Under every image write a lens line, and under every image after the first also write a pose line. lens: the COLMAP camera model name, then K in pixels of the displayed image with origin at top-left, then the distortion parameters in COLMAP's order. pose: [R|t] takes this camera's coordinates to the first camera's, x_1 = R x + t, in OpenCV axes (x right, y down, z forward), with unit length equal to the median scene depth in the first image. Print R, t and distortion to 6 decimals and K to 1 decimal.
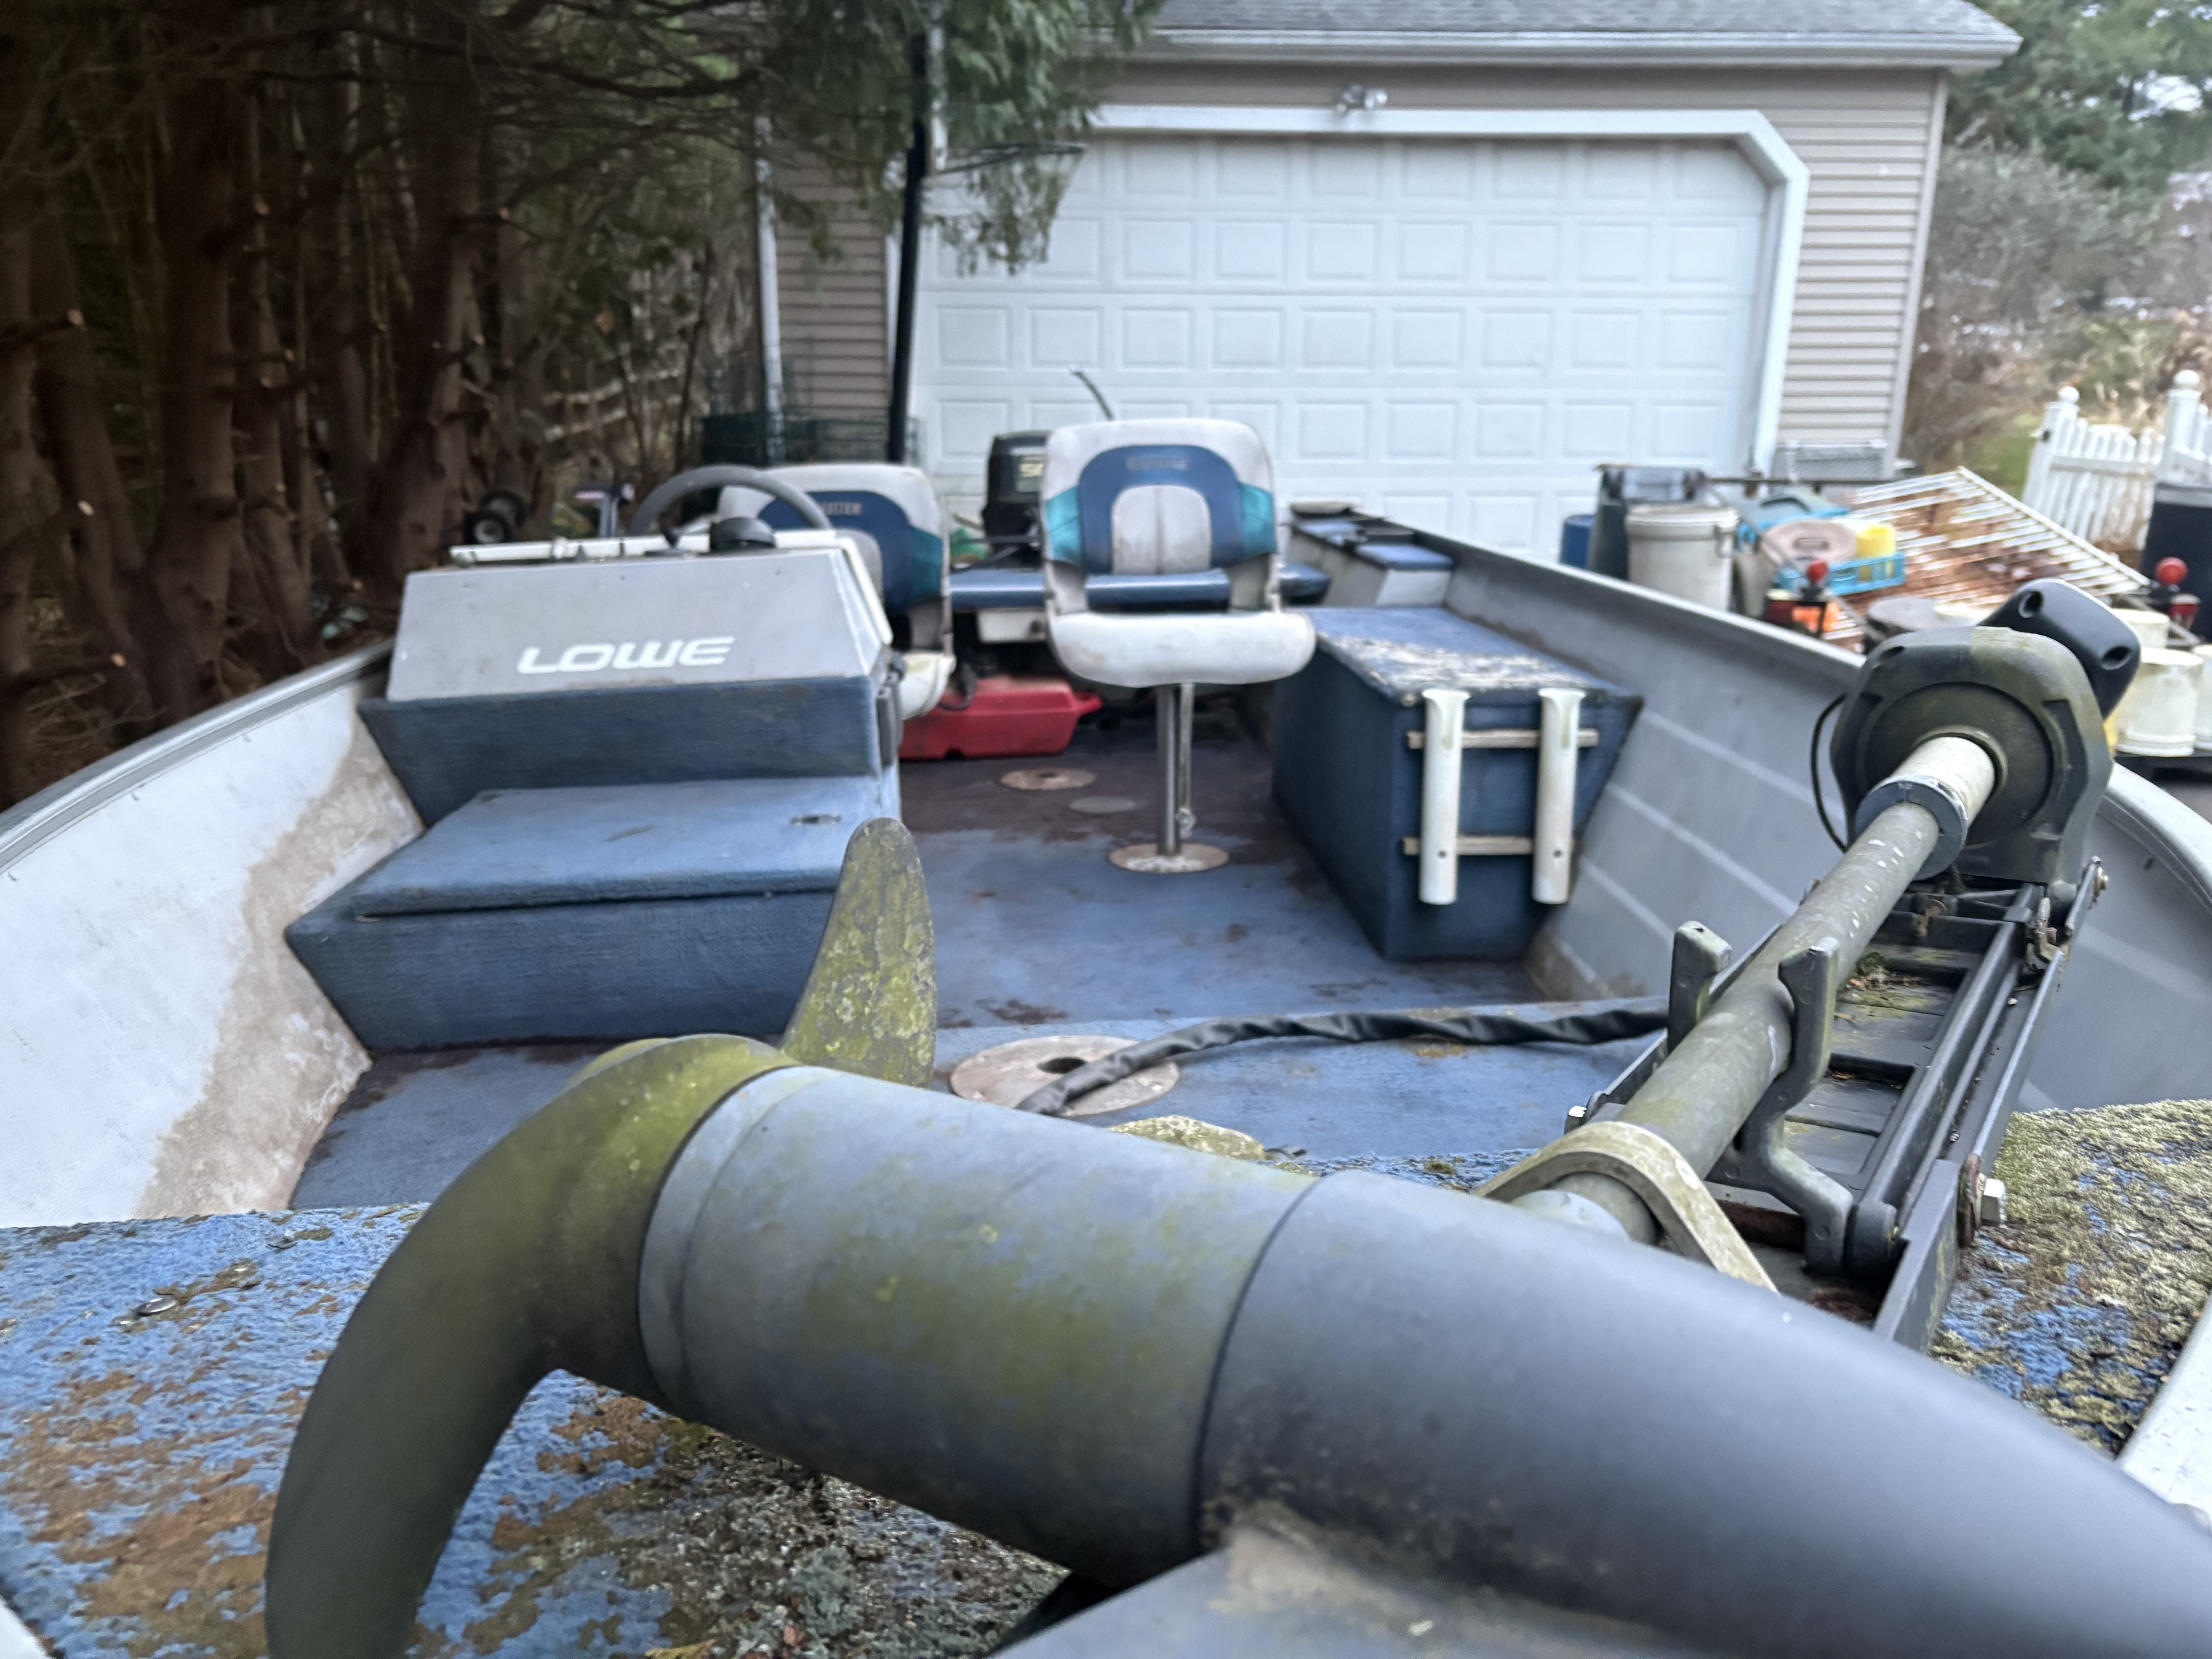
lens RADIAL K [[1717.0, 0, 1108.6], [0, 1717.0, 793.4], [0, 0, 1]] dist [-0.004290, 0.055670]
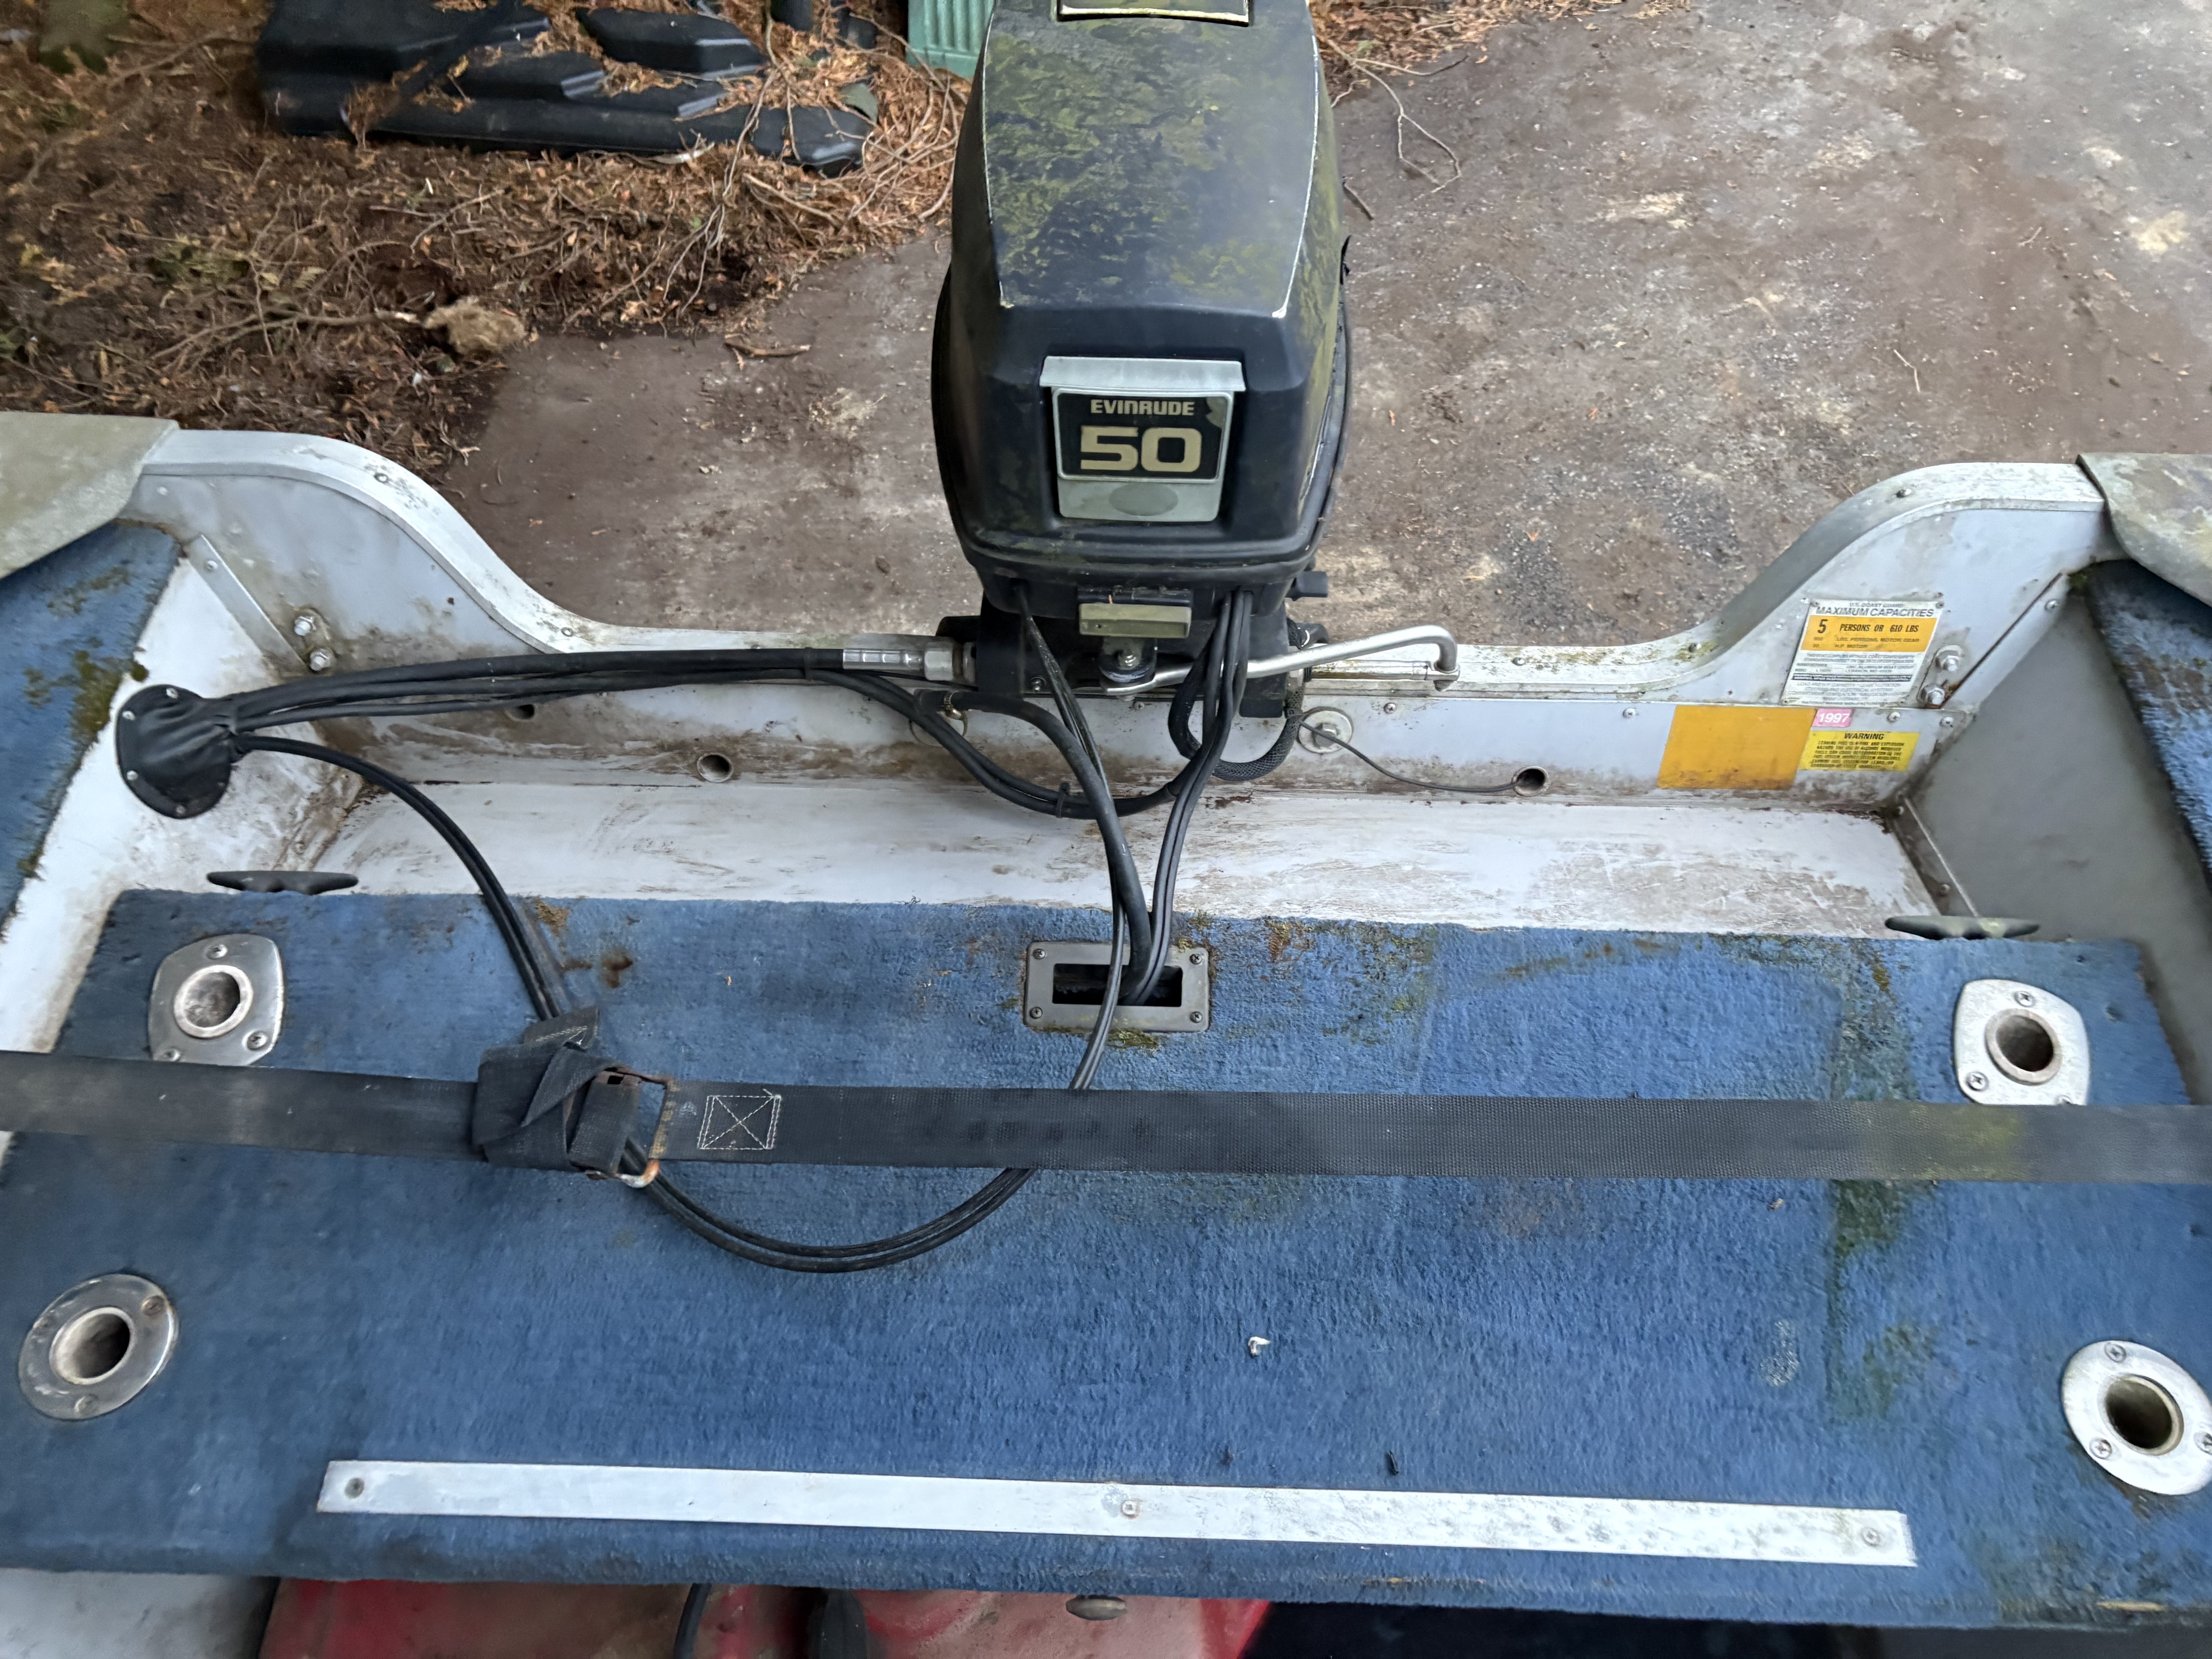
lens RADIAL K [[1695.0, 0, 1098.5], [0, 1695.0, 821.9], [0, 0, 1]] dist [0.031019, 0.007643]
pose [[0.996955, 0.075736, -0.018547, -0.041416], [-0.043926, 0.742030, 0.668926, -0.322640], [0.064424, -0.666075, 0.743098, 0.813749]]
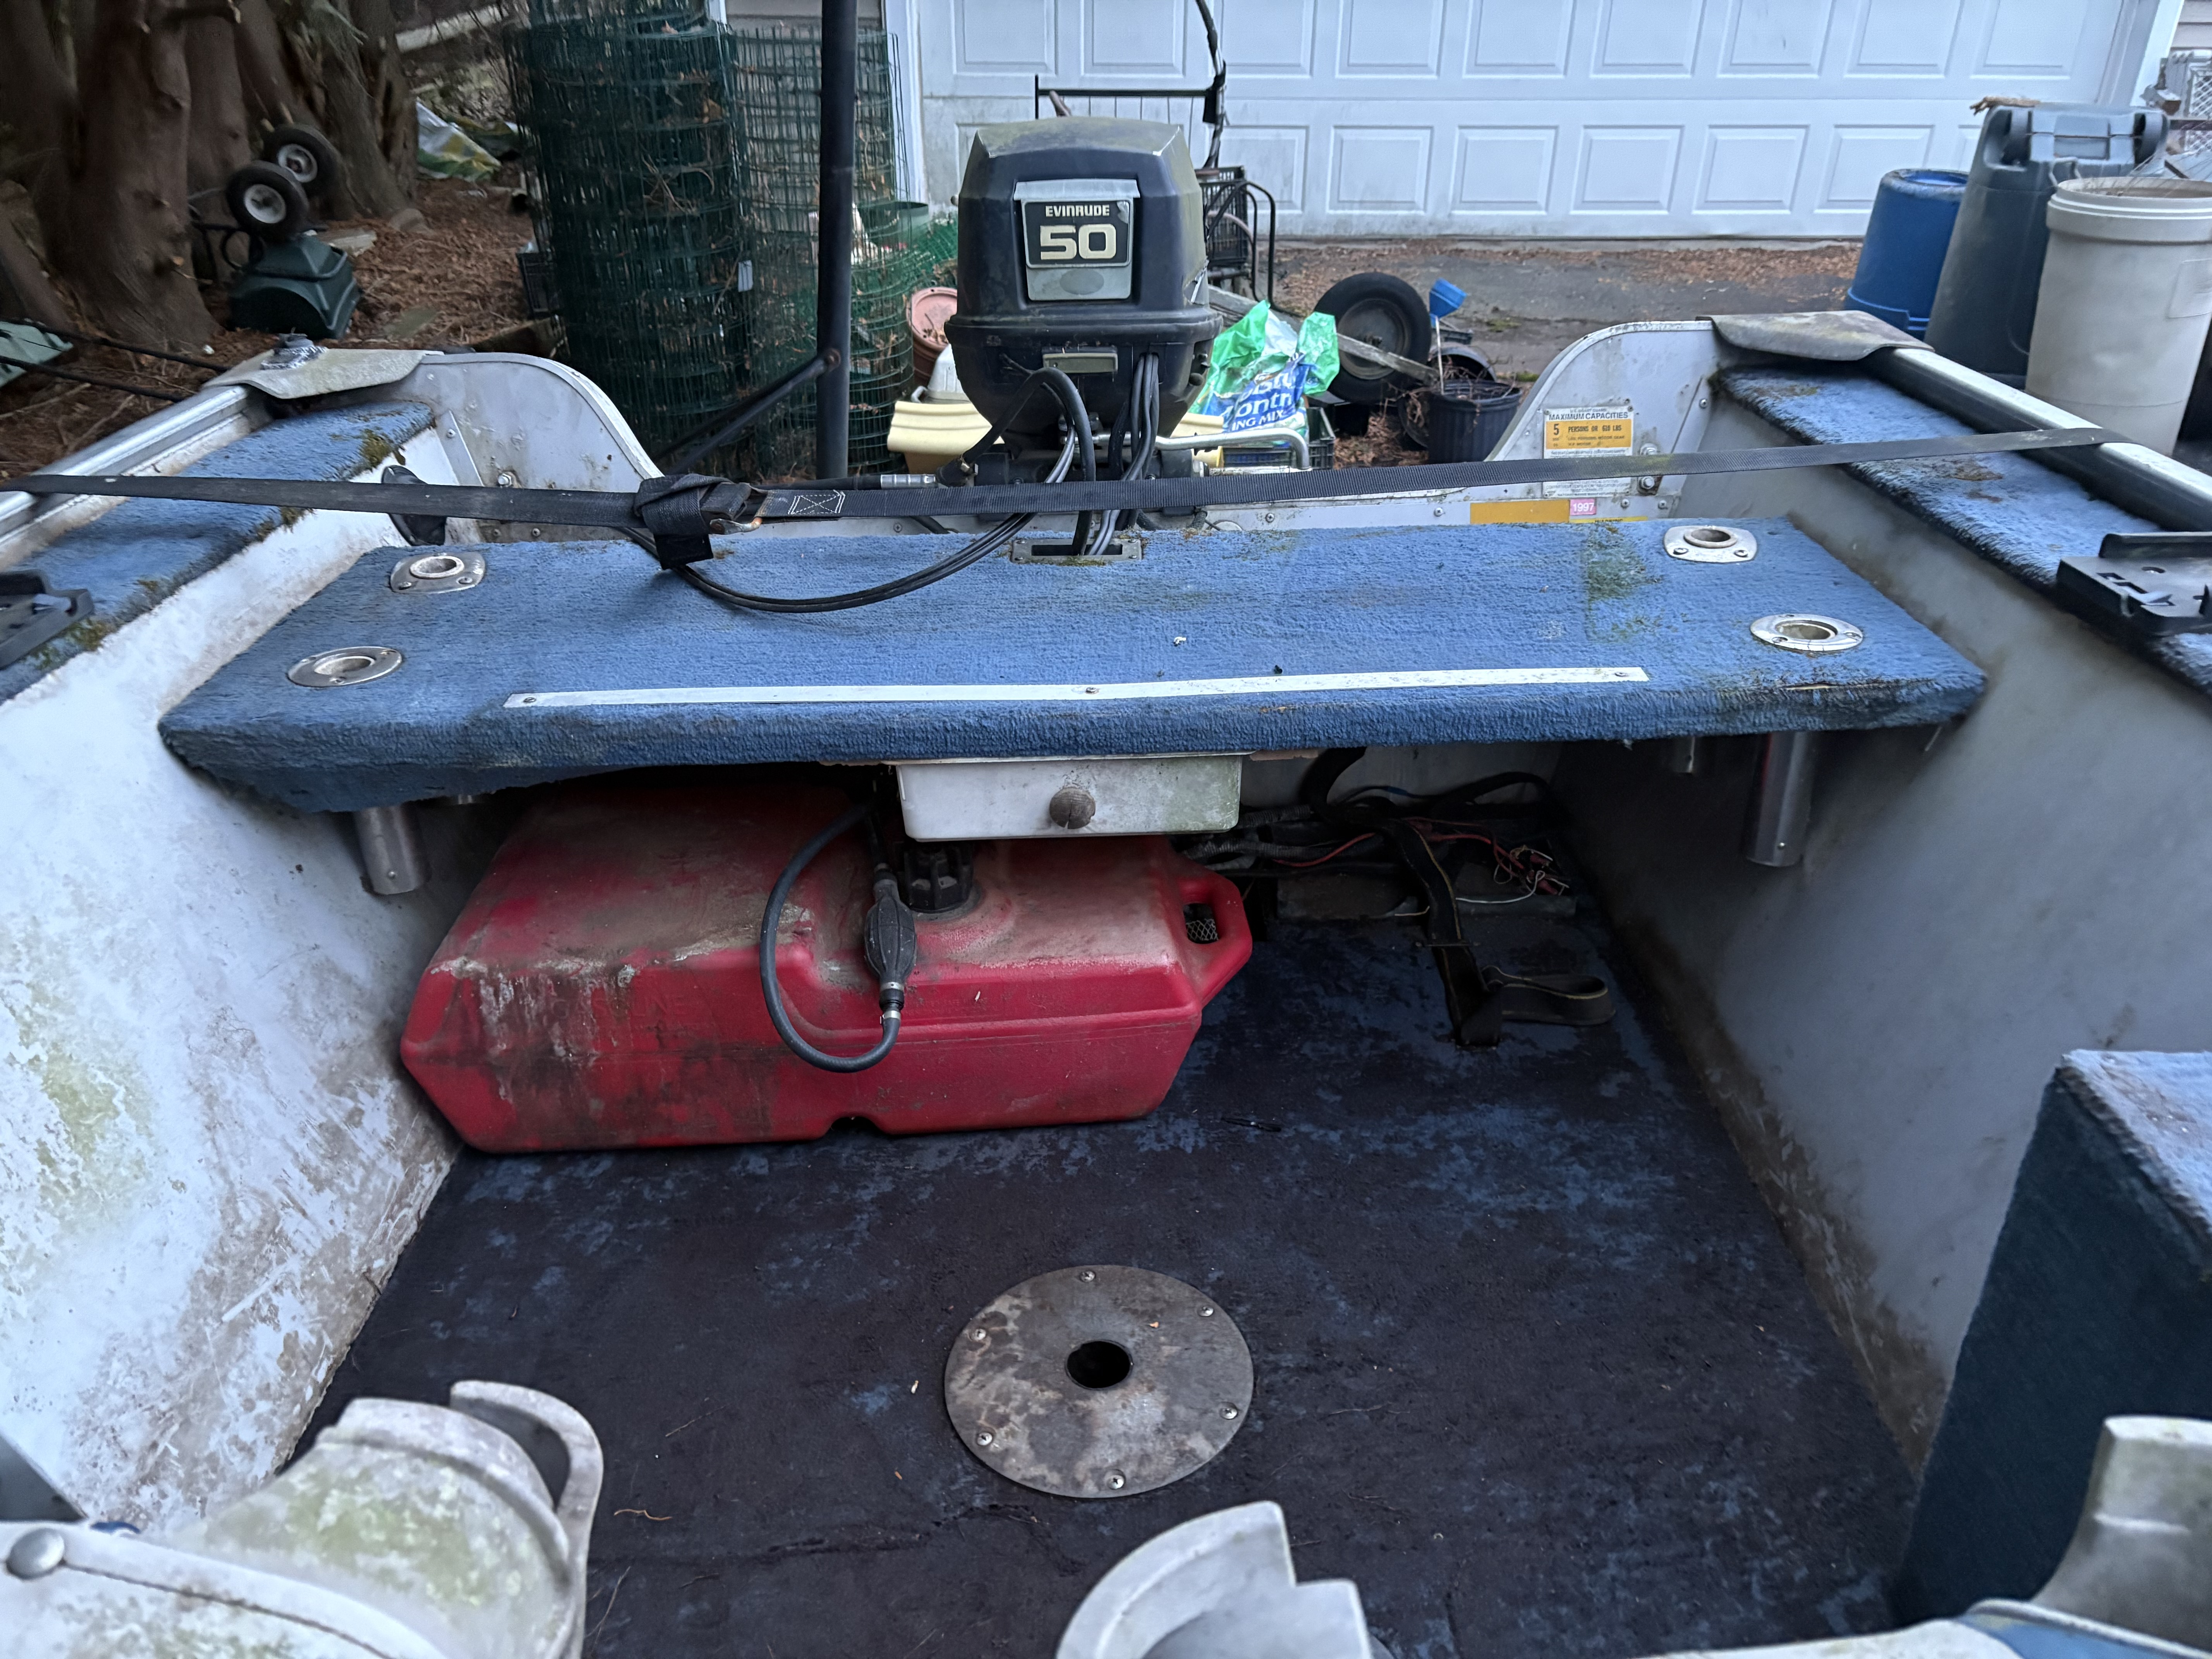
lens RADIAL K [[1654.7, 0, 1101.8], [0, 1654.7, 782.8], [0, 0, 1]] dist [0.029909, -0.028698]
pose [[0.999237, 0.018064, -0.034618, -0.022614], [-0.009551, 0.972700, 0.231868, -0.162621], [0.037862, -0.231361, 0.972131, 0.629331]]
